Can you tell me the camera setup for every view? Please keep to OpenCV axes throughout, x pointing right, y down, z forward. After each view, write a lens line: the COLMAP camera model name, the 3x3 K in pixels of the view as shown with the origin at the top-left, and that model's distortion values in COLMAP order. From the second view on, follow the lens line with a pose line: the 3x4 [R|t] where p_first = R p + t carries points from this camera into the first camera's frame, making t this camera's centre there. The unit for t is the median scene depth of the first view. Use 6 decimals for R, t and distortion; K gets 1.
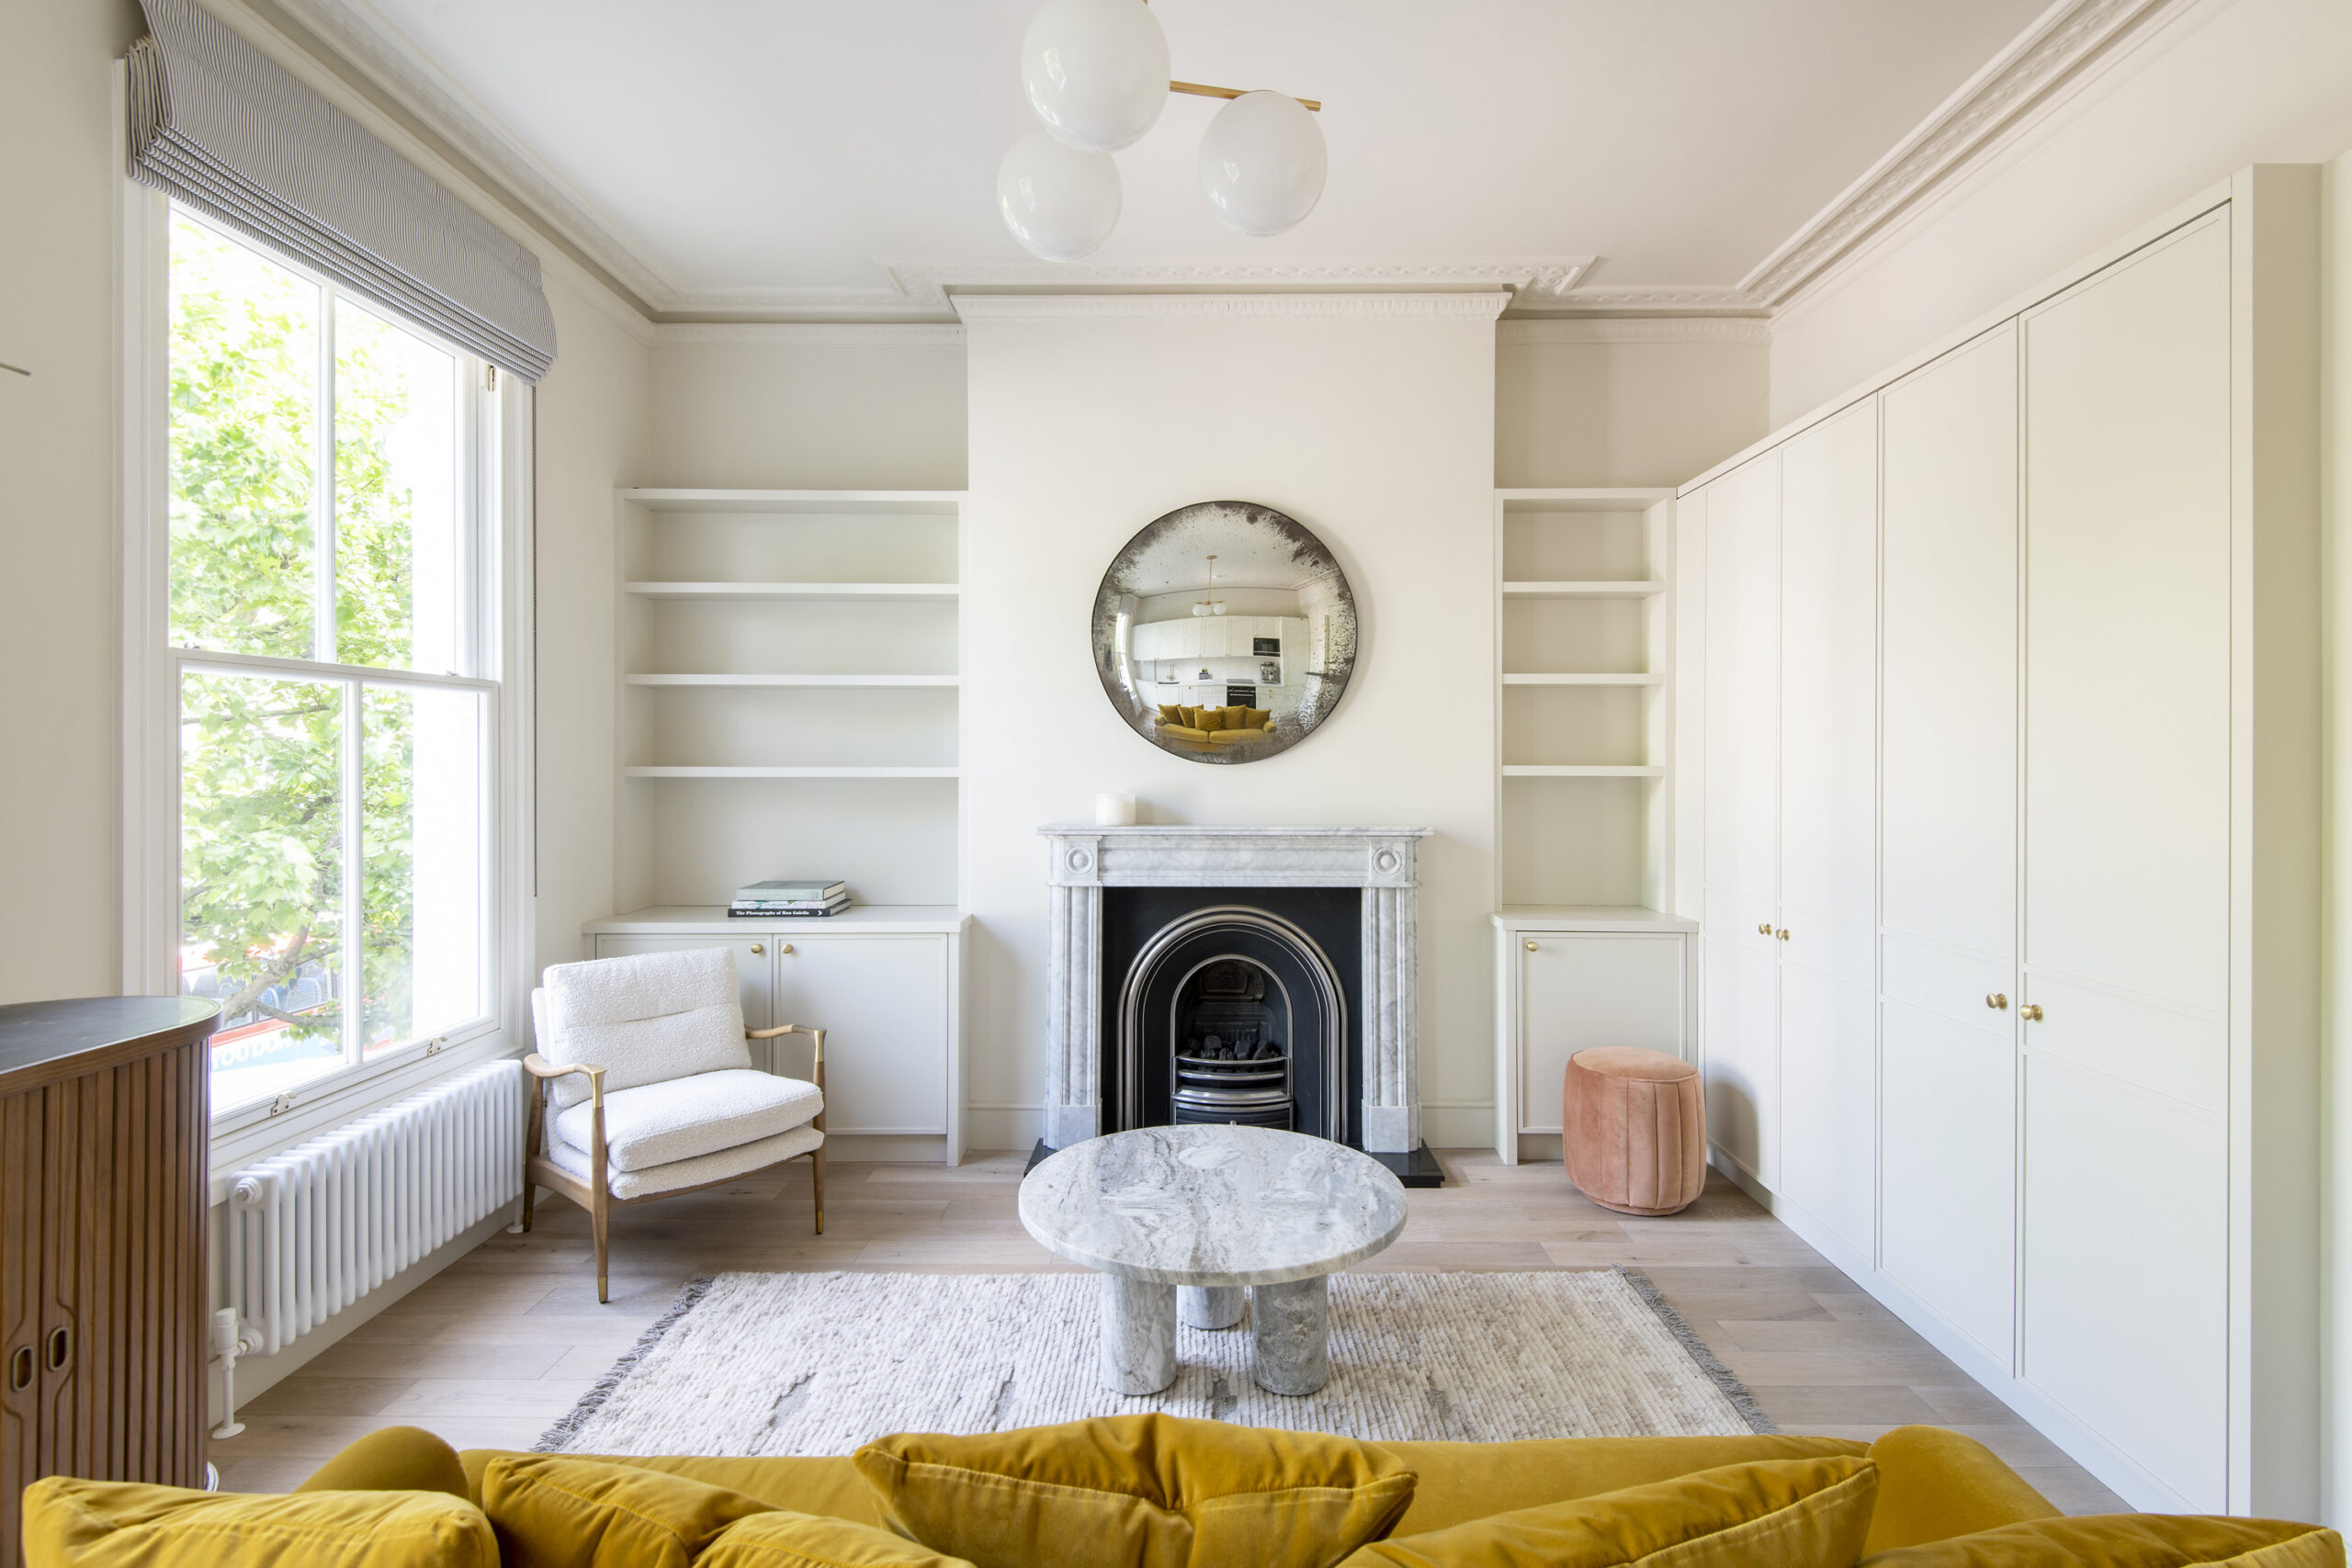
lens RADIAL K [[1119.3, 0, 1211.3], [0, 1119.3, 752.7], [0, 0, 1]] dist [0.016403, -0.006041]
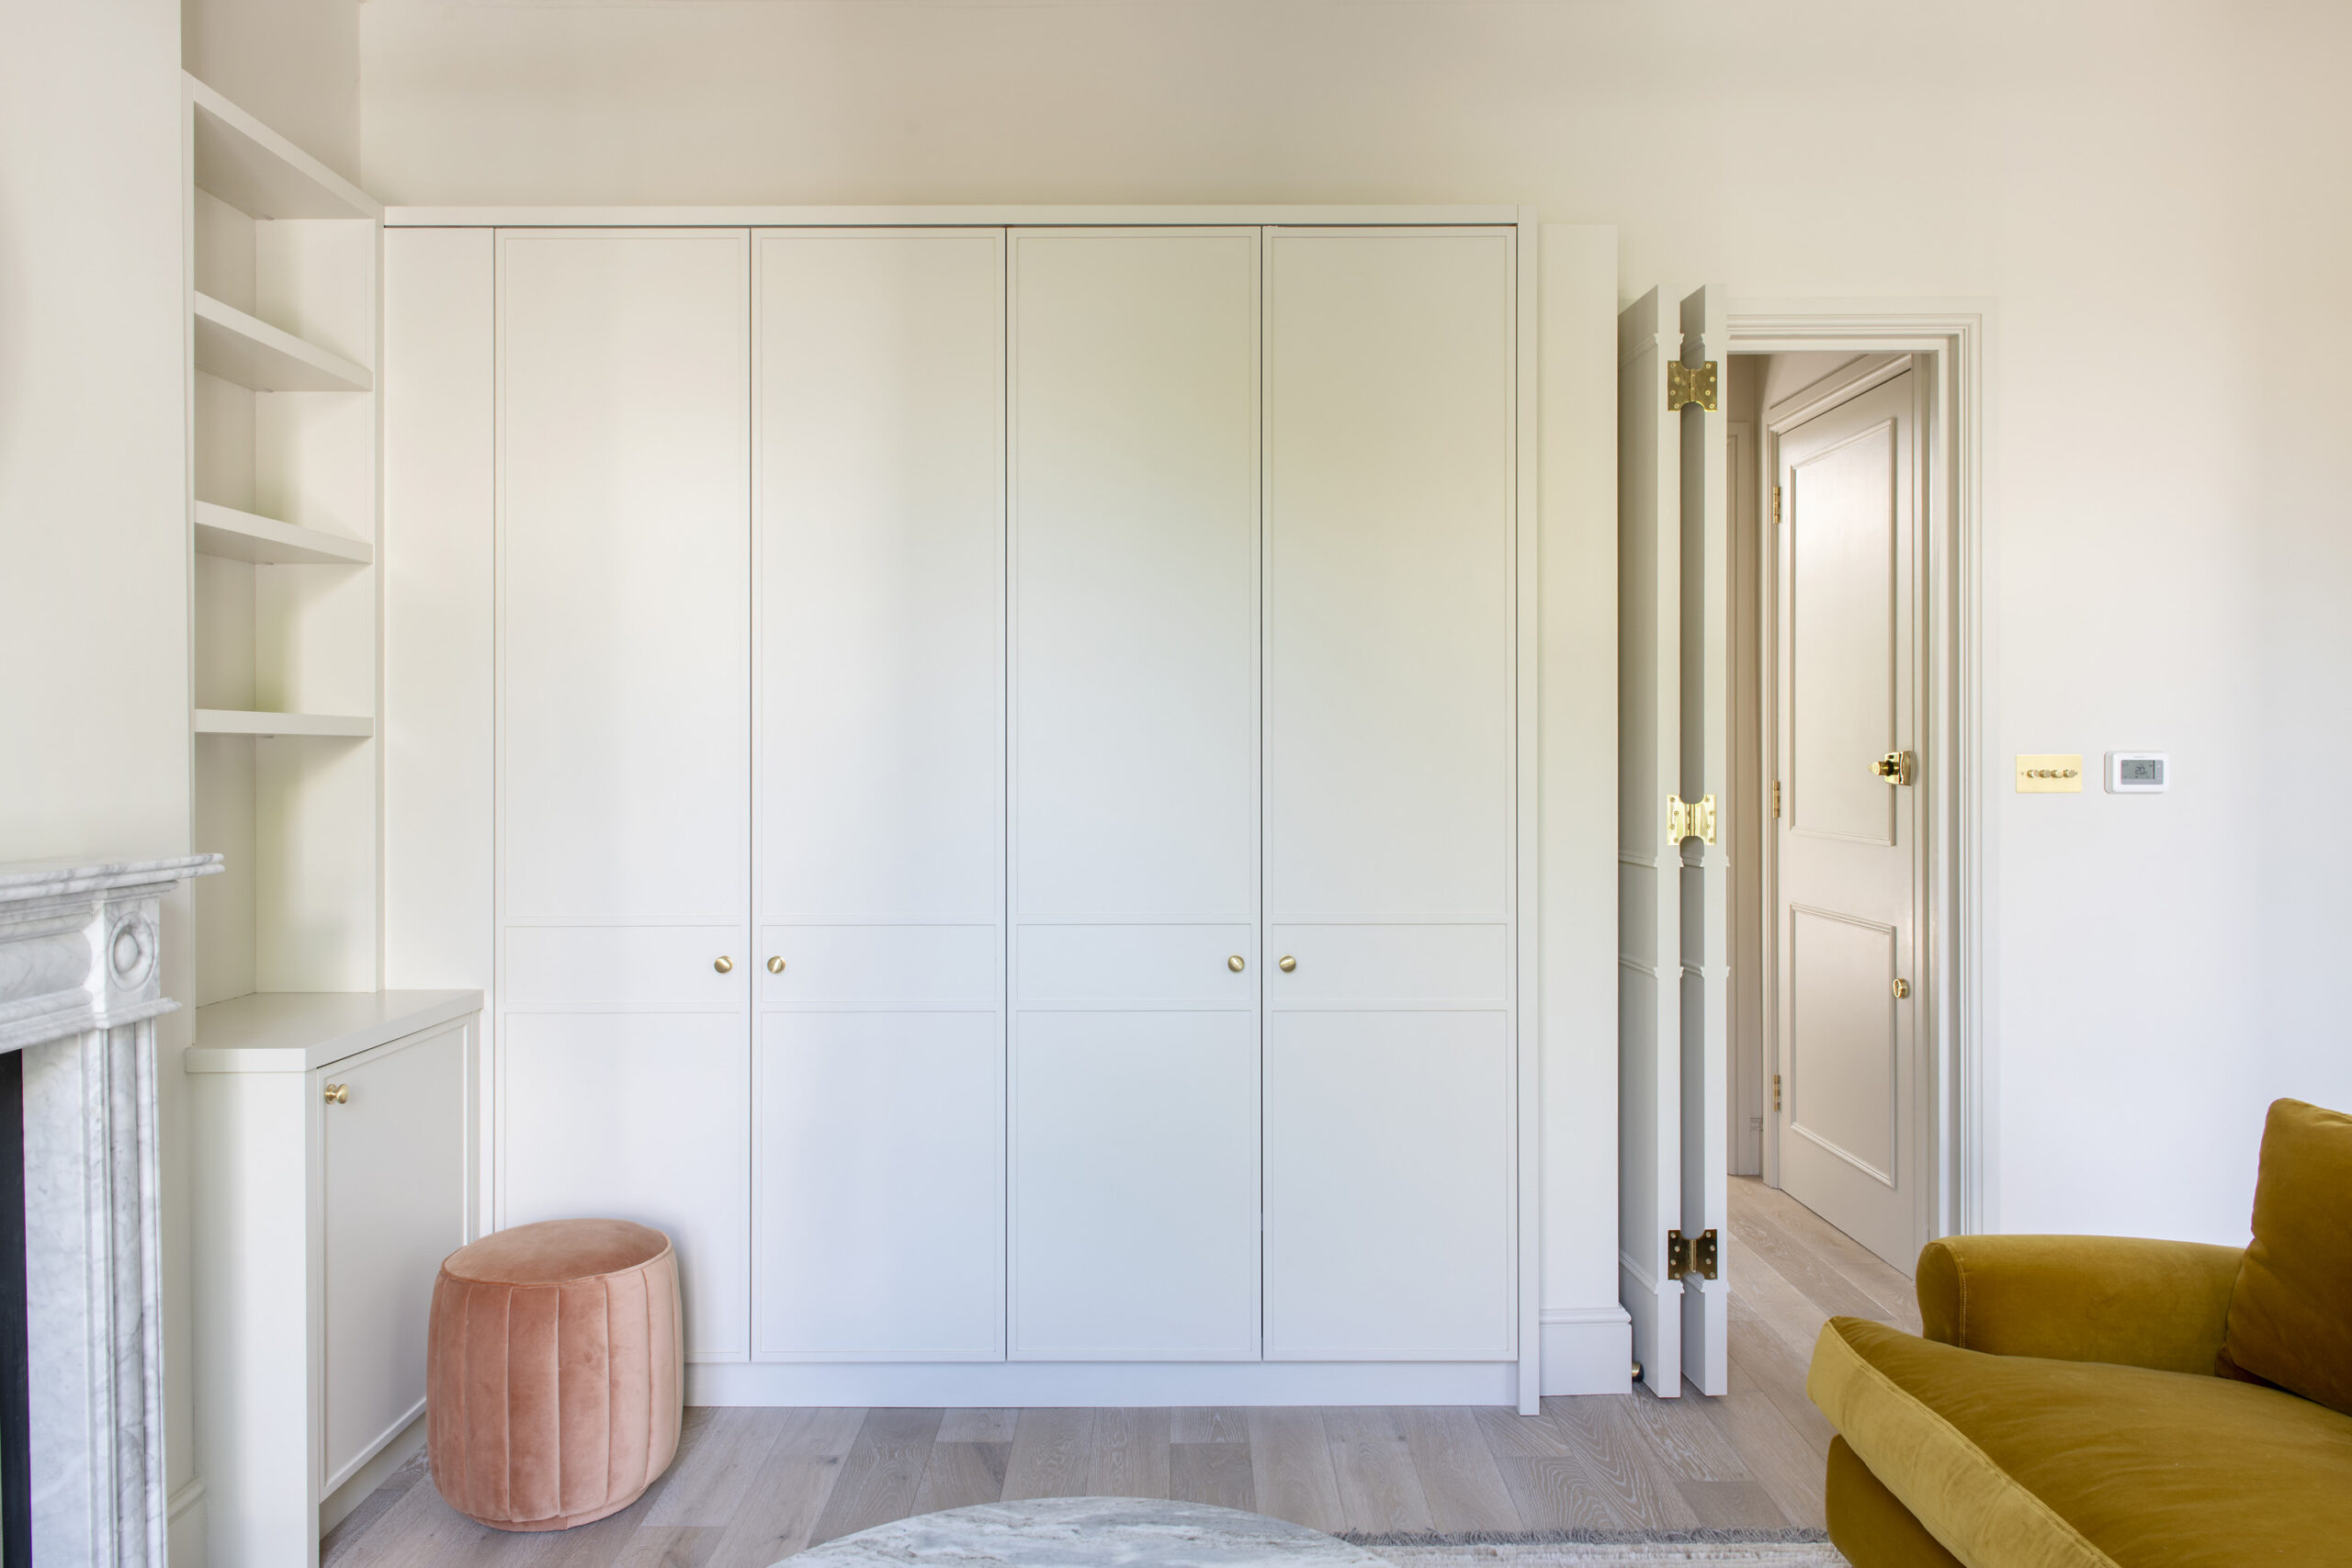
lens RADIAL K [[1595.5, 0, 1170.2], [0, 1595.5, 774.1], [0, 0, 1]] dist [0.020366, -0.002582]
pose [[0.025454, -0.012158, 0.999602, -0.418560], [0.001822, 0.999925, 0.012116, 0.034010], [-0.999674, 0.001512, 0.025474, 0.703181]]
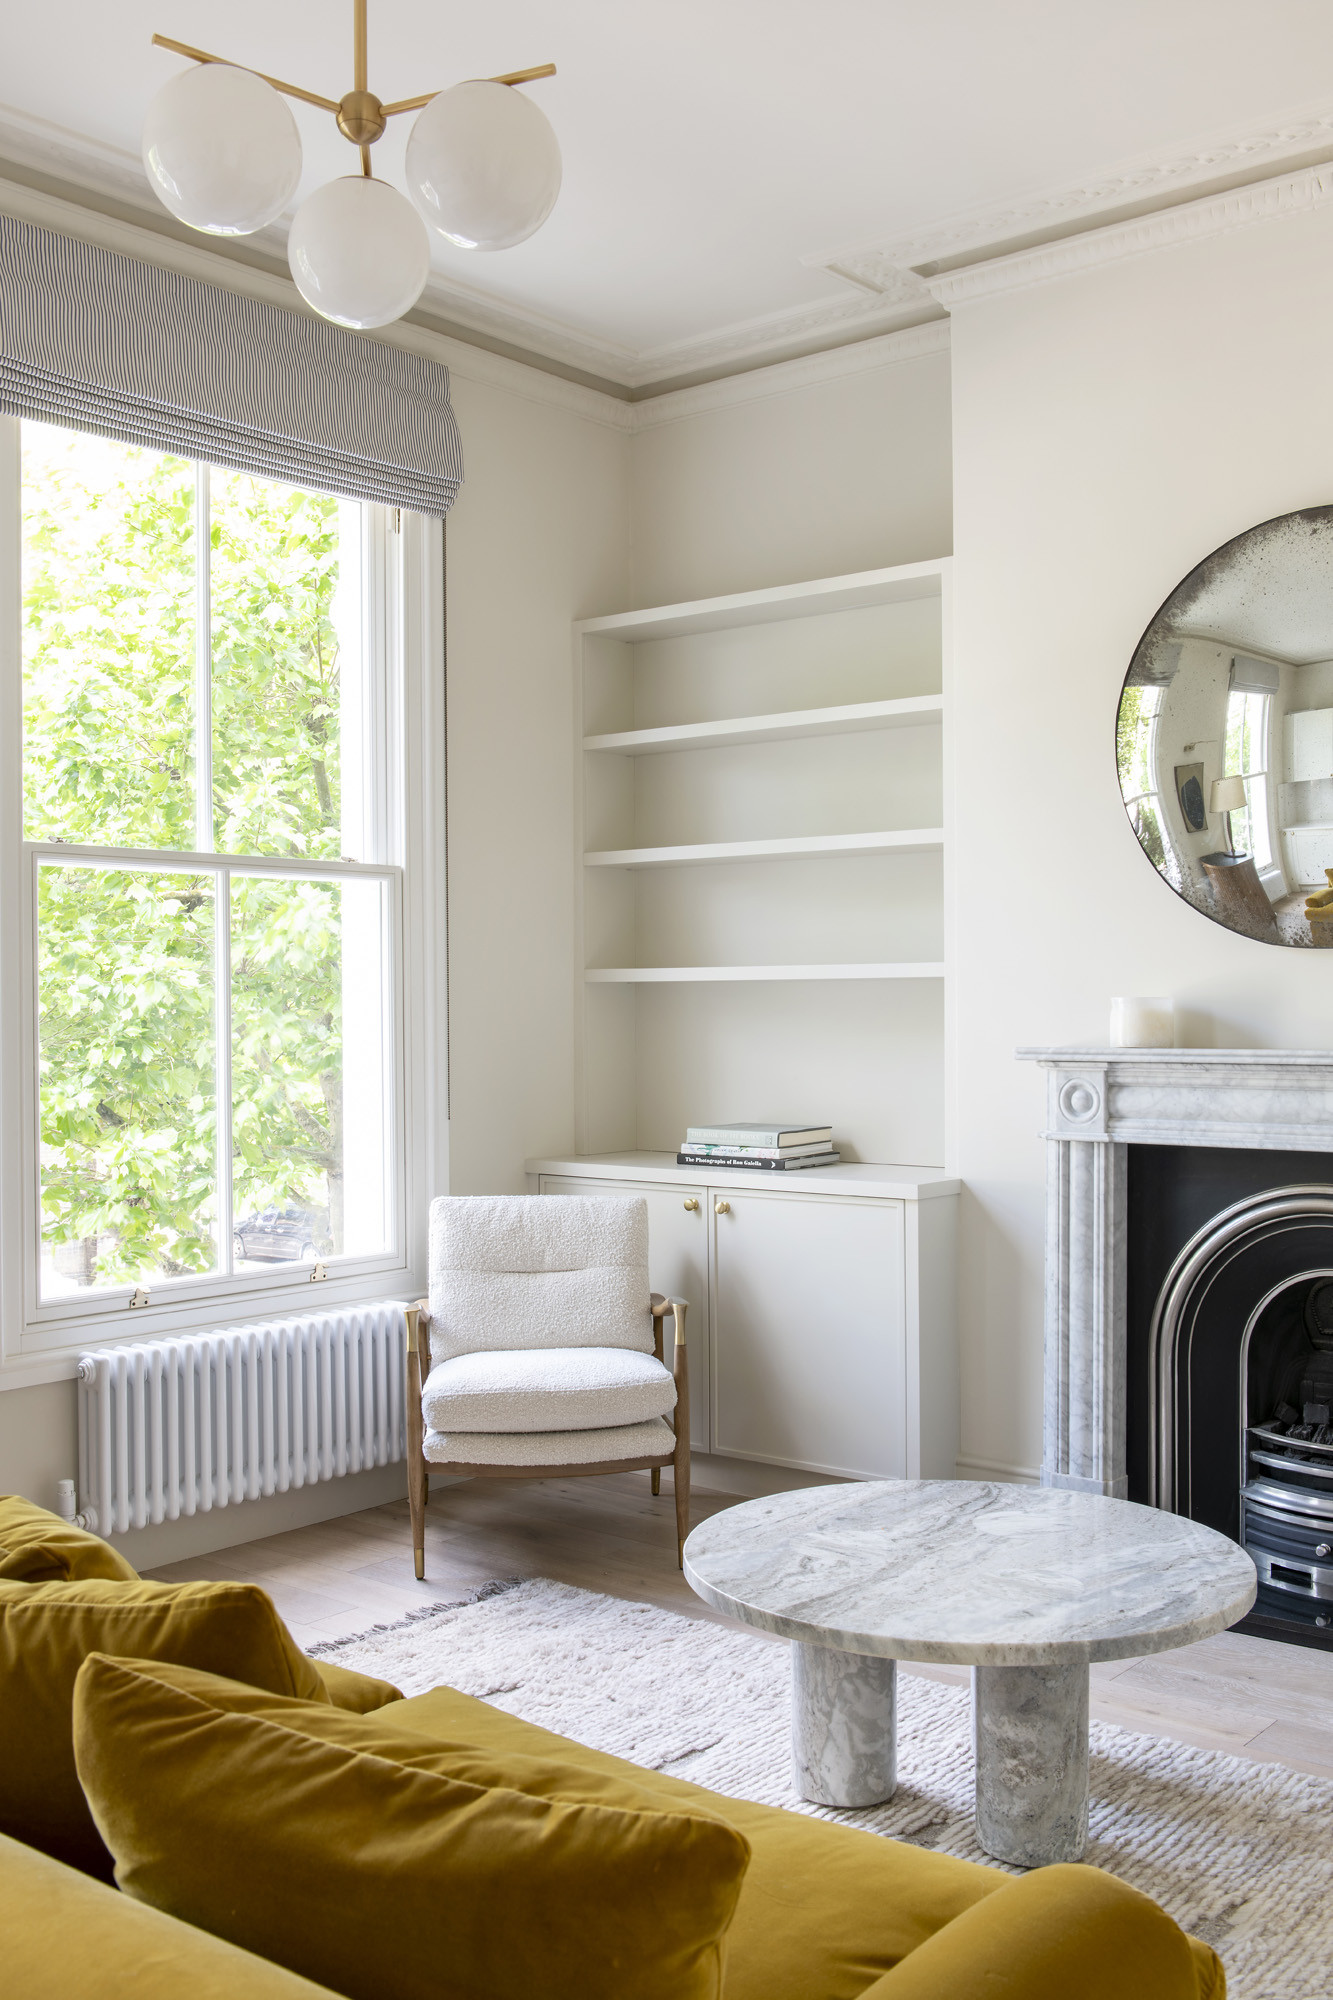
lens RADIAL K [[1905.0, 0, 716.5], [0, 1905.0, 989.7], [0, 0, 1]] dist [-0.022191, 0.000000]
pose [[0.781010, -0.010419, -0.624432, 0.450424], [0.009930, 0.999942, -0.004265, 0.038189], [0.624440, -0.002869, 0.781068, 0.008743]]
